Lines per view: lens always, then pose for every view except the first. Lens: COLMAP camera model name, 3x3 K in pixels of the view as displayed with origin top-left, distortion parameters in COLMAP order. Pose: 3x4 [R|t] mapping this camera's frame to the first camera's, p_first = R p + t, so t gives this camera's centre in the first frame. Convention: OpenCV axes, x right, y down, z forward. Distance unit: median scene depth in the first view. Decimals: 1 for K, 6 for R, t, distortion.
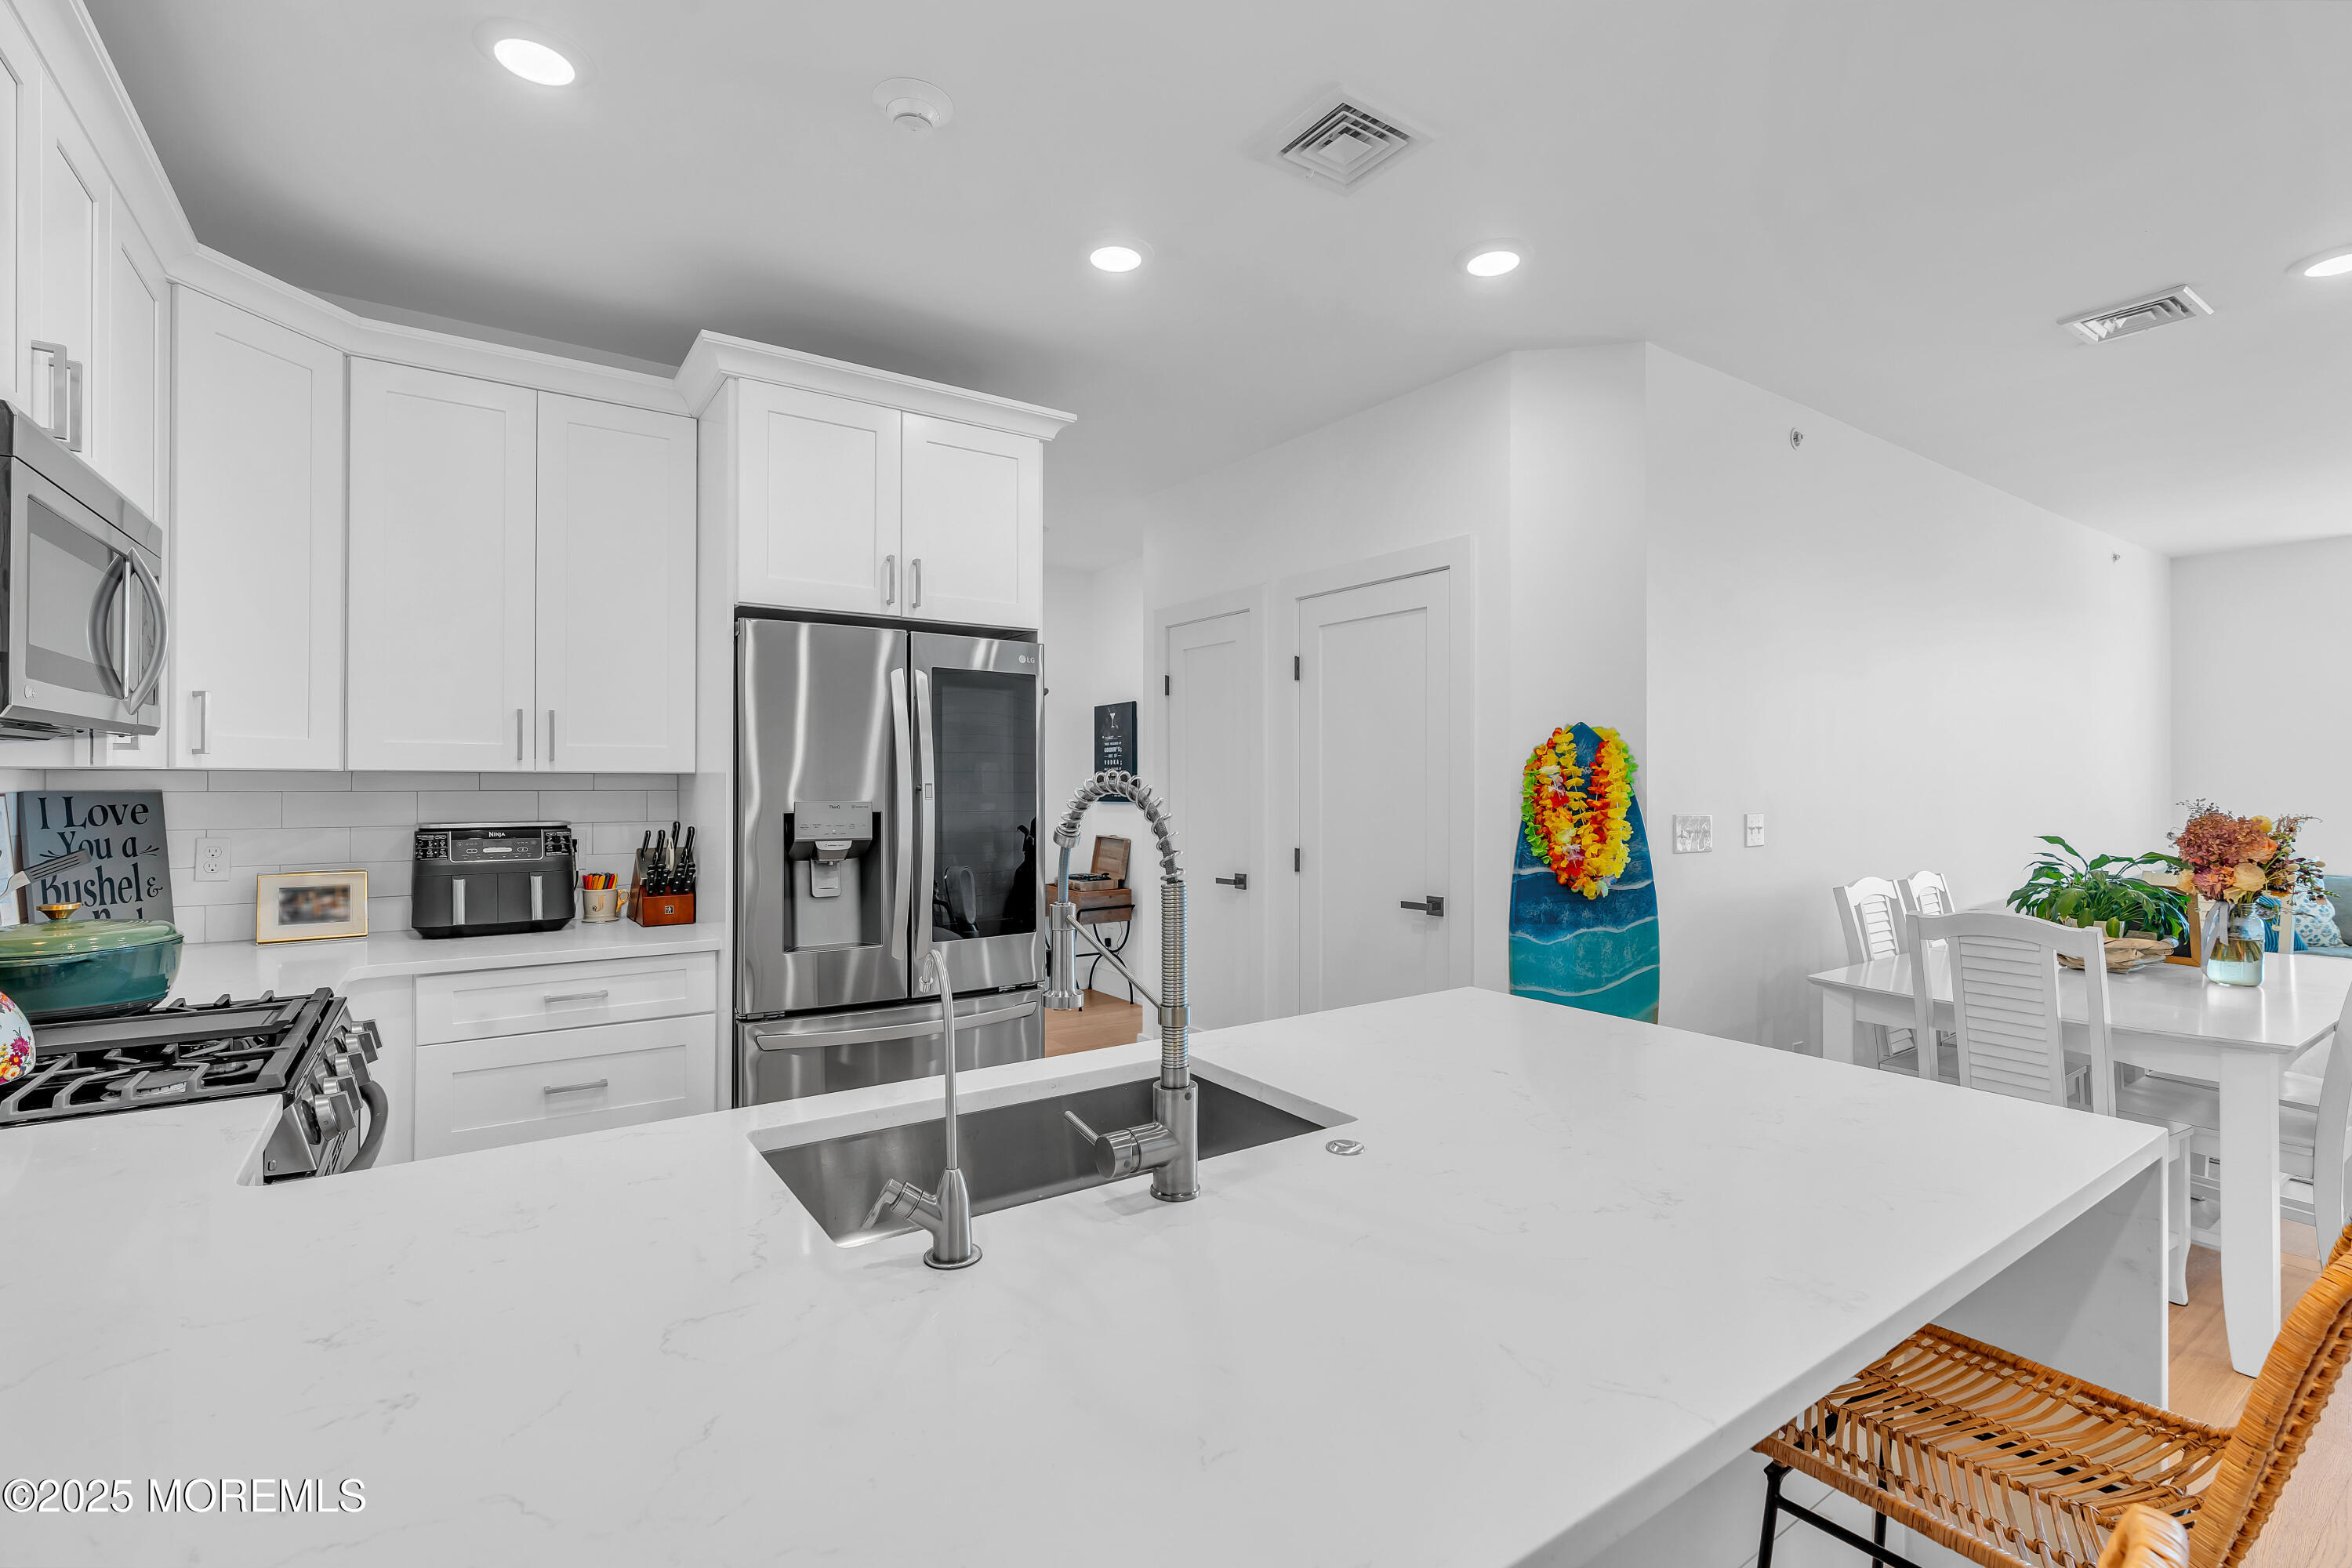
lens RADIAL K [[1053.1, 0, 1177.1], [0, 1053.1, 776.7], [0, 0, 1]] dist [0.000328, 0.000190]
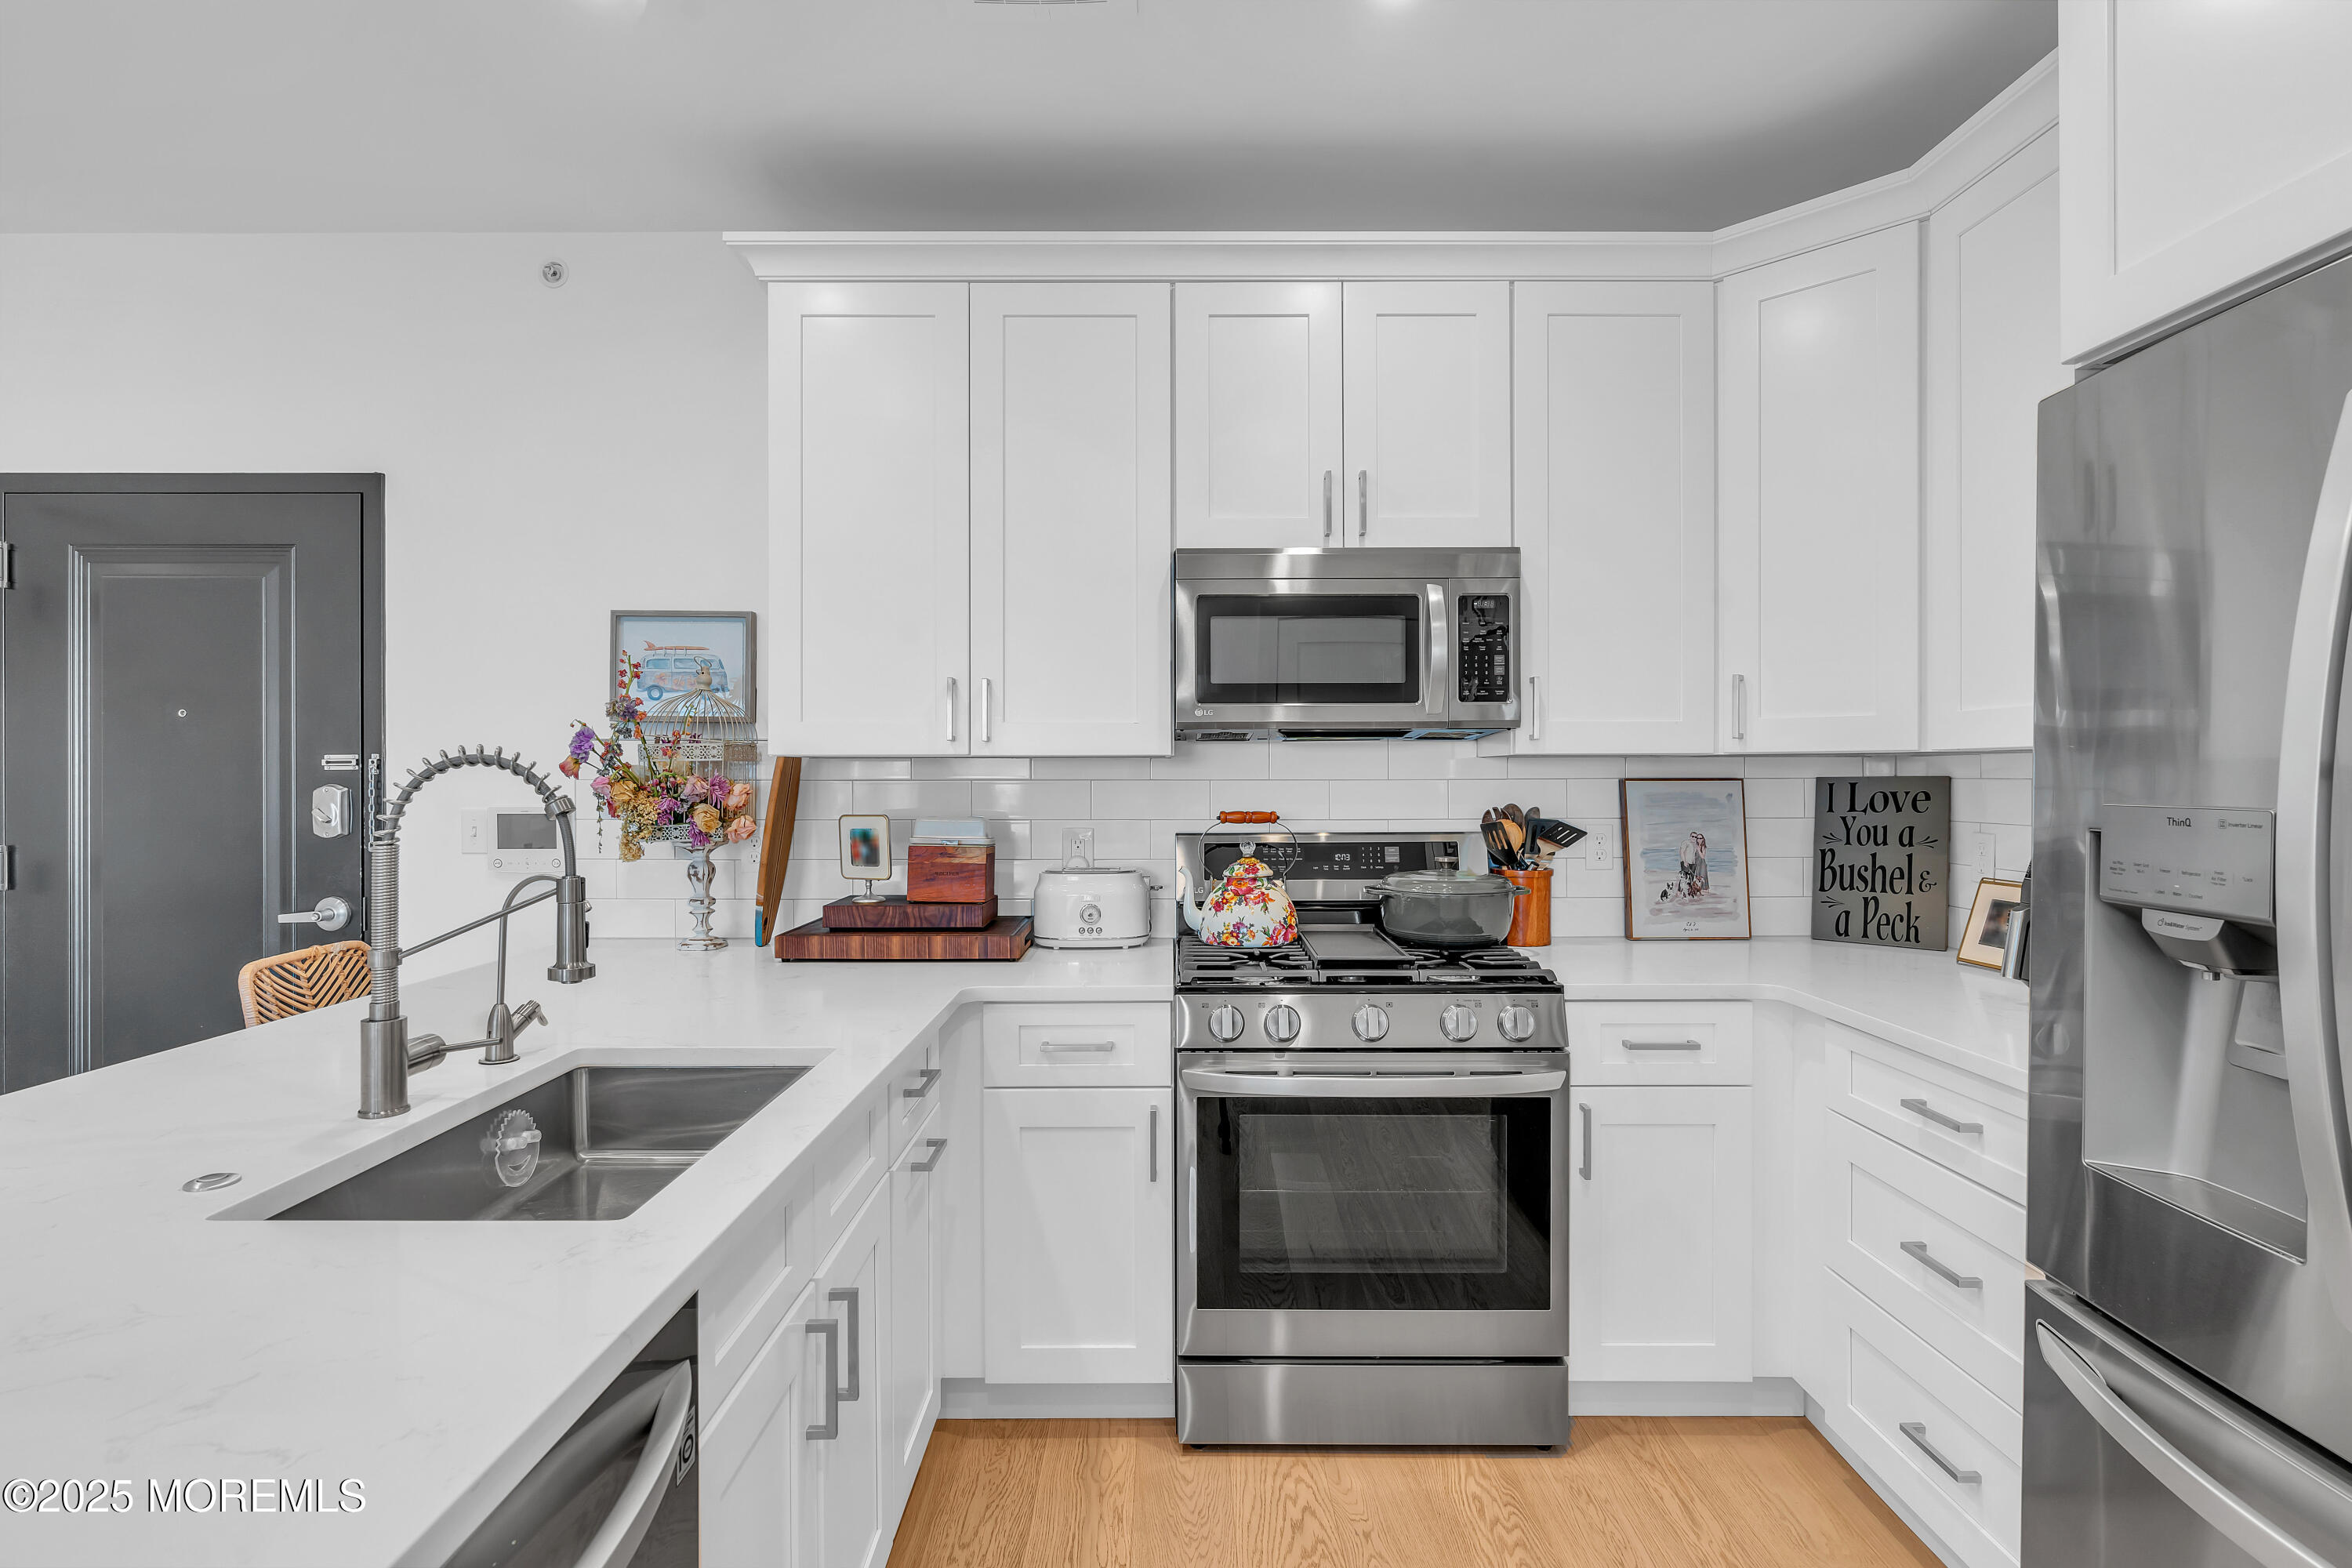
lens RADIAL K [[1116.5, 0, 1181.8], [0, 1116.5, 785.3], [0, 0, 1]] dist [-0.009071, 0.004228]
pose [[-0.575762, 0.000104, -0.817617, 0.174265], [0.000611, 1.000000, -0.000303, 0.017079], [0.817617, -0.000673, -0.575762, 0.868805]]
